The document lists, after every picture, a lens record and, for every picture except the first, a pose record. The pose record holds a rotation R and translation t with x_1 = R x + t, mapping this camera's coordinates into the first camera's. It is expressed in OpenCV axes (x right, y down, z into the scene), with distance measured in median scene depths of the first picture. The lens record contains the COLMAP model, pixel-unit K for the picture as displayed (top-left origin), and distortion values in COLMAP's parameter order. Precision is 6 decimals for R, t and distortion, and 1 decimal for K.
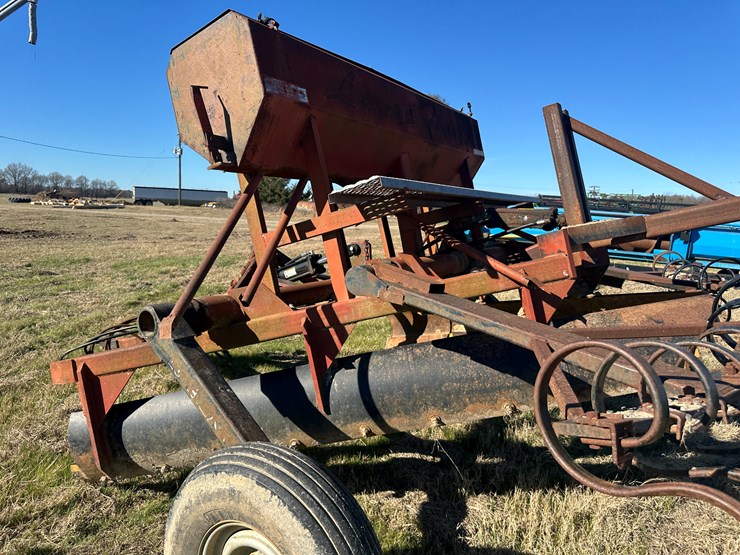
lens RADIAL K [[532.4, 0, 361.9], [0, 532.4, 276.2], [0, 0, 1]] dist [0.001601, -0.002119]
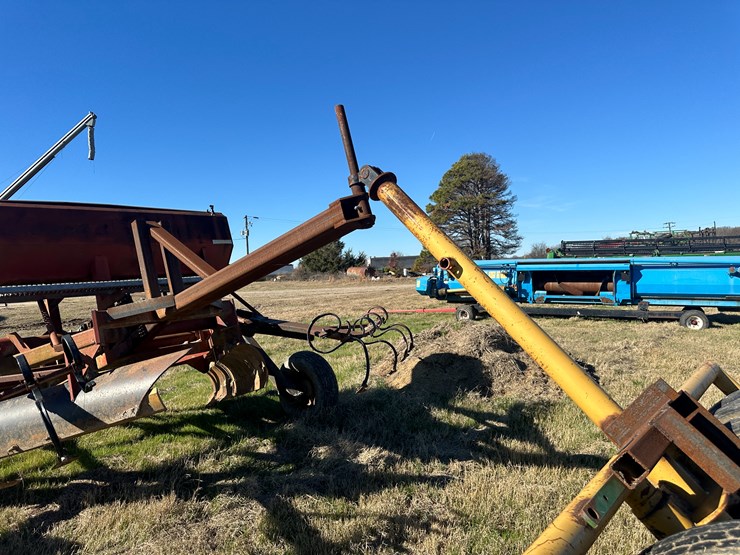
lens RADIAL K [[514.2, 0, 367.6], [0, 514.2, 272.2], [0, 0, 1]] dist [0.110431, -0.193933]
pose [[0.987661, -0.089148, -0.128759, 0.242260], [0.072645, 0.989159, -0.127623, 0.008469], [0.138741, 0.116695, 0.983429, -0.059450]]
